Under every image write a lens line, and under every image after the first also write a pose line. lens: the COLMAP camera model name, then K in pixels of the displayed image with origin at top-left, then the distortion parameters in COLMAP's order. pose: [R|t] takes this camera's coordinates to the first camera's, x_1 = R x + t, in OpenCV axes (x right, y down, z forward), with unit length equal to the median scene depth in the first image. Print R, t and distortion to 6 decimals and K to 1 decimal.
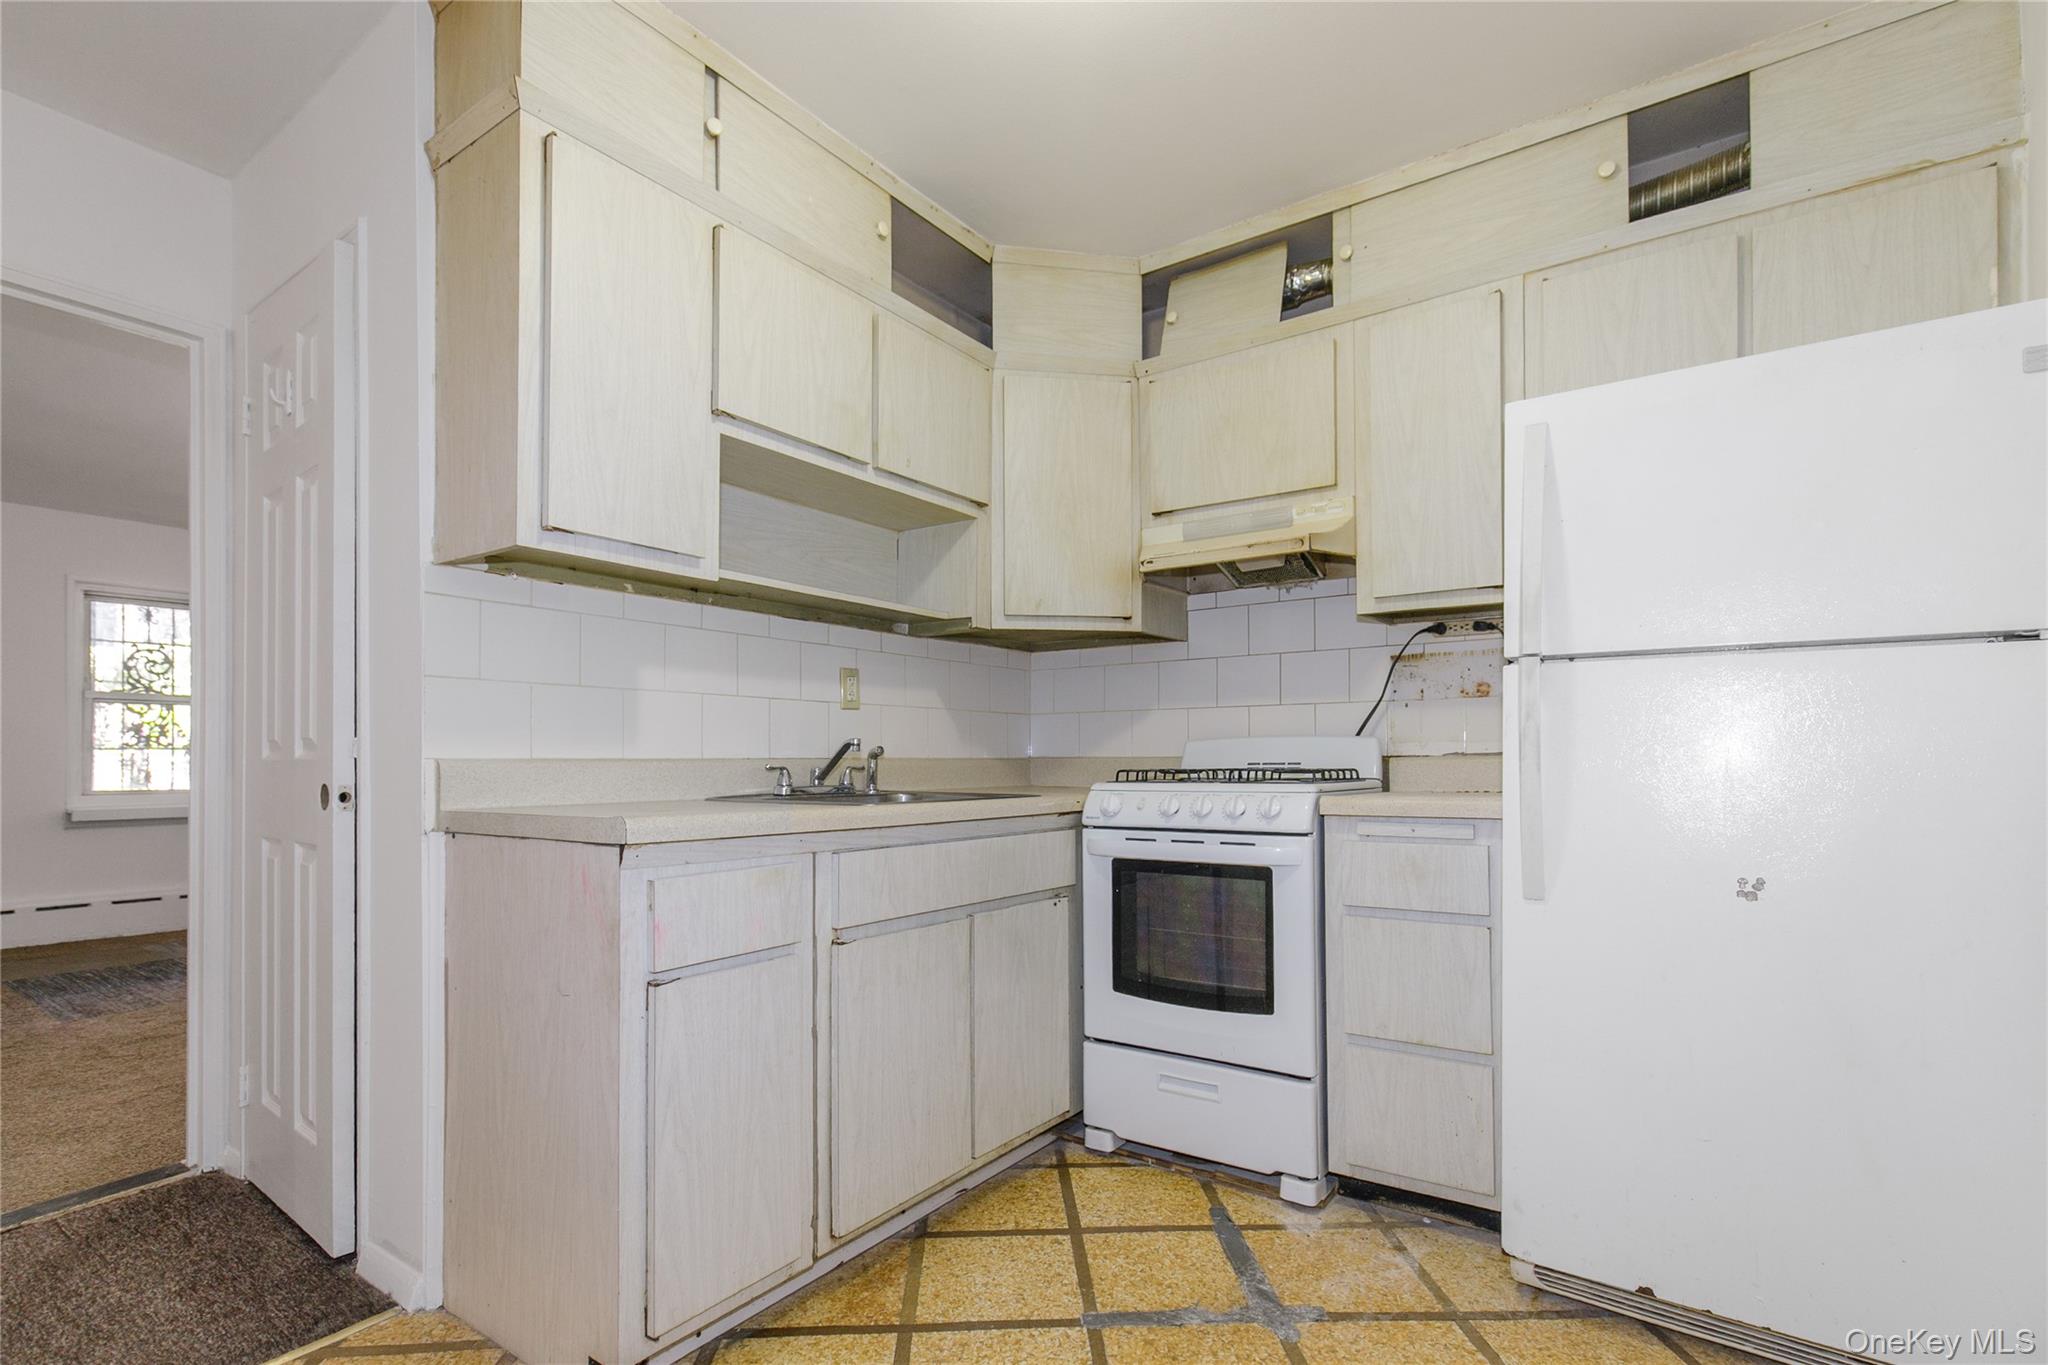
lens RADIAL K [[944.7, 0, 1081.5], [0, 944.7, 746.0], [0, 0, 1]] dist [0.010933, -0.004239]
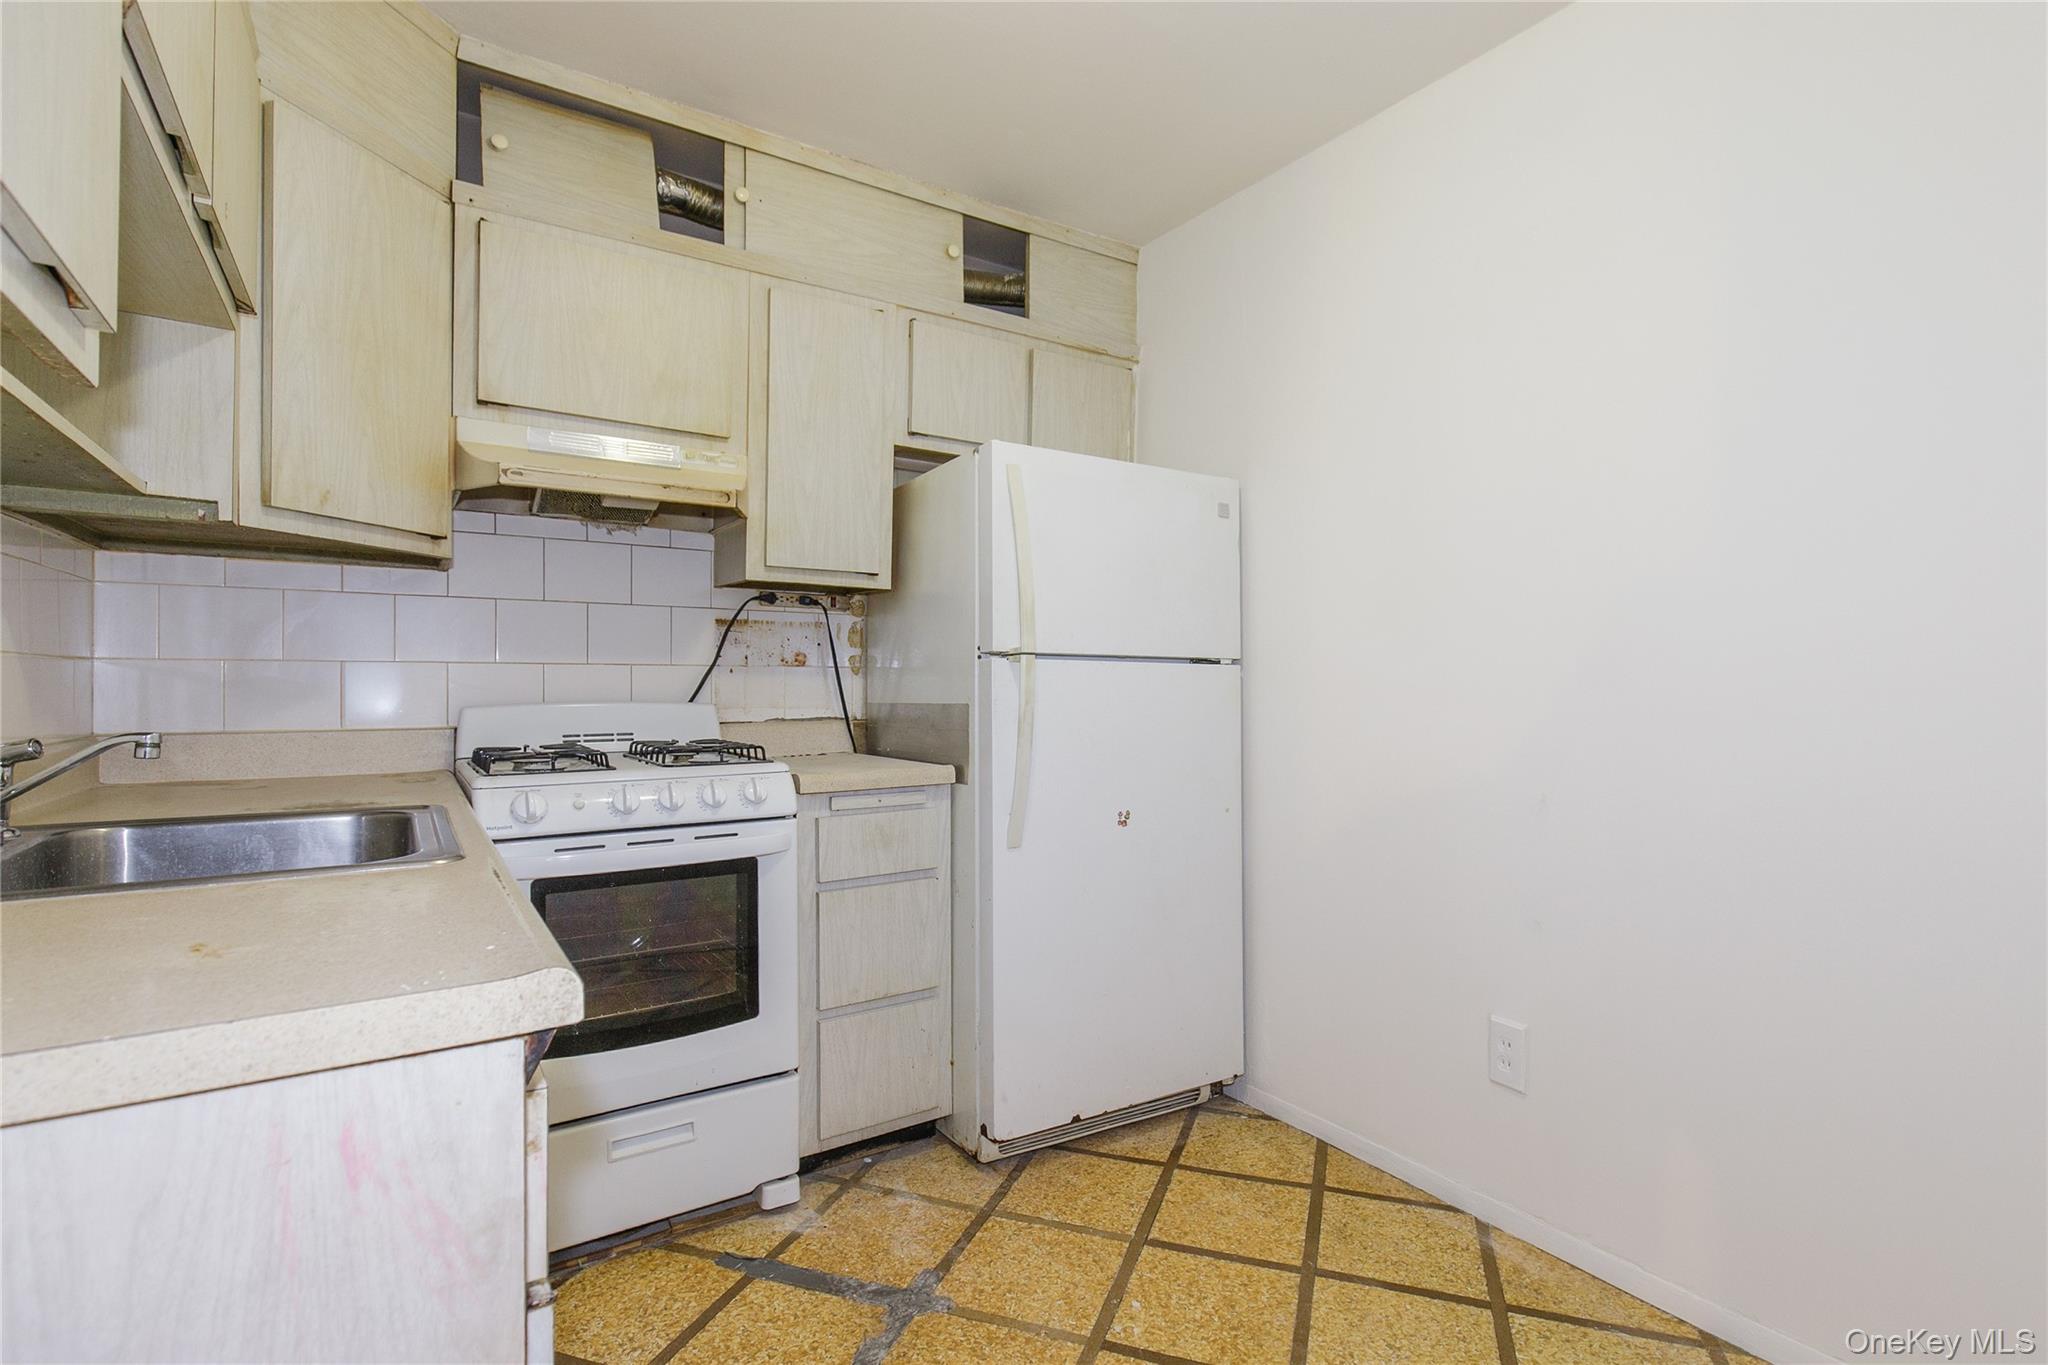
lens RADIAL K [[944.7, 0, 1021.7], [0, 944.7, 690.8], [0, 0, 1]] dist [0.010933, -0.004239]
pose [[0.411365, 0.000249, 0.911471, -0.534936], [-0.018177, 0.999803, 0.007931, -0.044639], [-0.911290, -0.019831, 0.411288, 0.398356]]
